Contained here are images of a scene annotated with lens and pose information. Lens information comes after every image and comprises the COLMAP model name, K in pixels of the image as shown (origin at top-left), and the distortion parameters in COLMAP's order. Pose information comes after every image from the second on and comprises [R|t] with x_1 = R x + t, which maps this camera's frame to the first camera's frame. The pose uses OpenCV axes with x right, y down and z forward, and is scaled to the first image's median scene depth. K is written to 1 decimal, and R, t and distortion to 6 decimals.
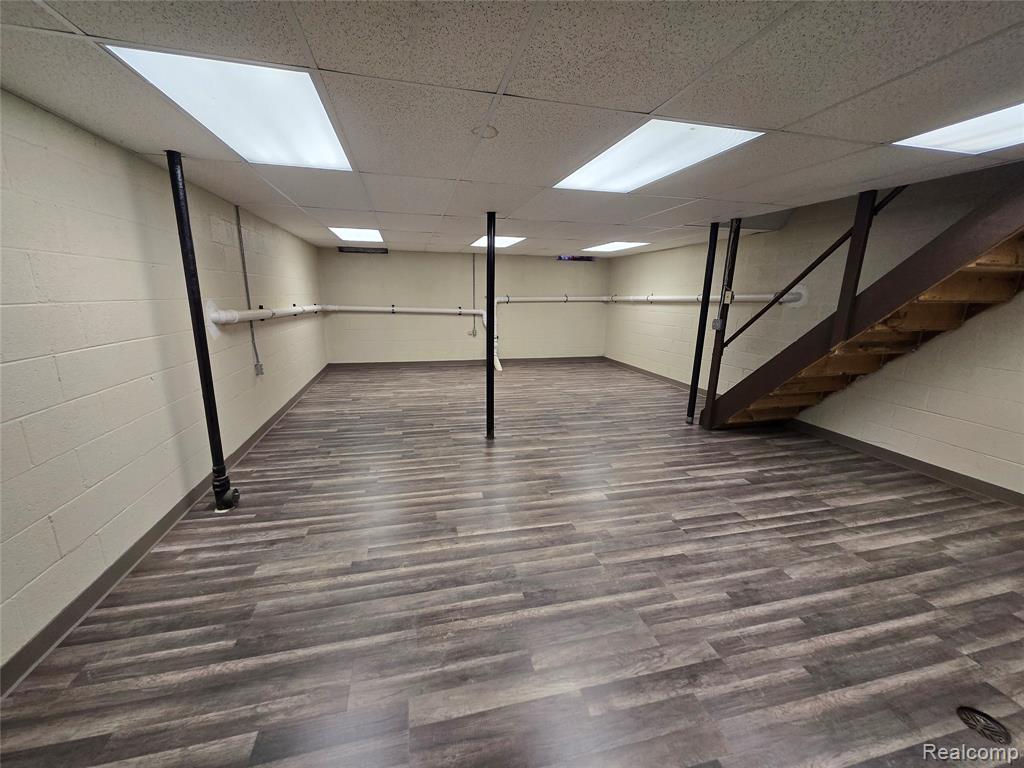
lens RADIAL K [[403.4, 0, 507.6], [0, 403.4, 385.5], [0, 0, 1]] dist [0.000378, 0.000065]
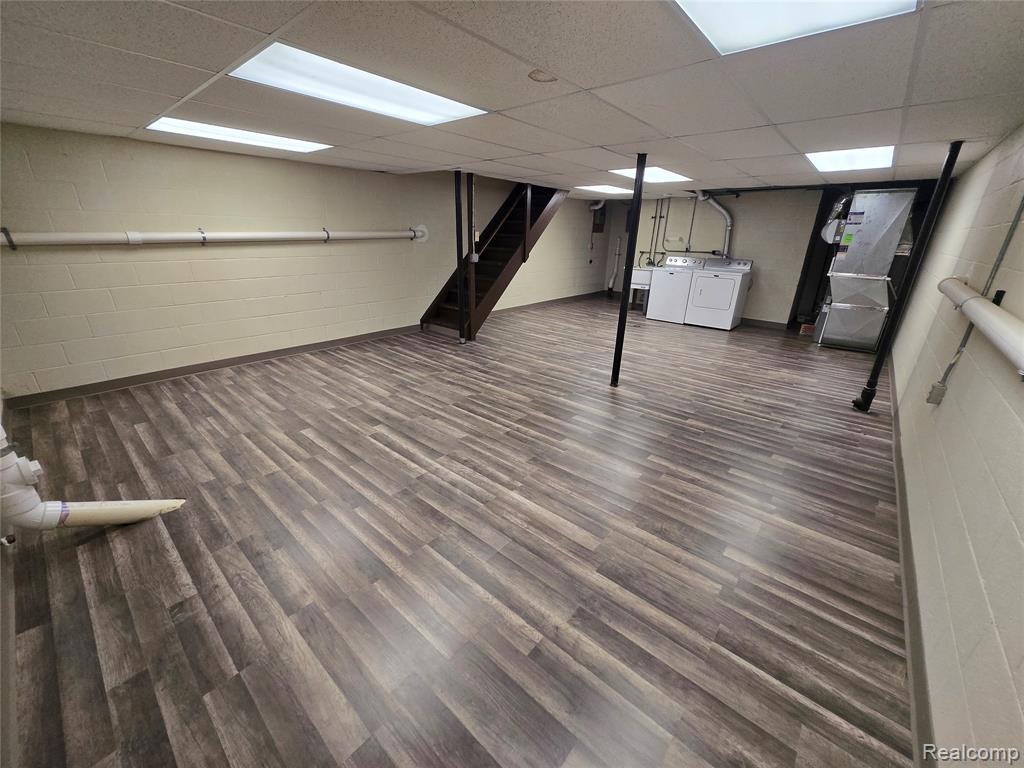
lens RADIAL K [[403.4, 0, 512.1], [0, 403.4, 385.6], [0, 0, 1]] dist [0.000378, 0.000065]
pose [[-0.577491, -0.314046, 0.753577, -0.666589], [0.155348, 0.863917, 0.479077, -0.402456], [-0.801481, 0.393729, -0.450118, 1.662434]]
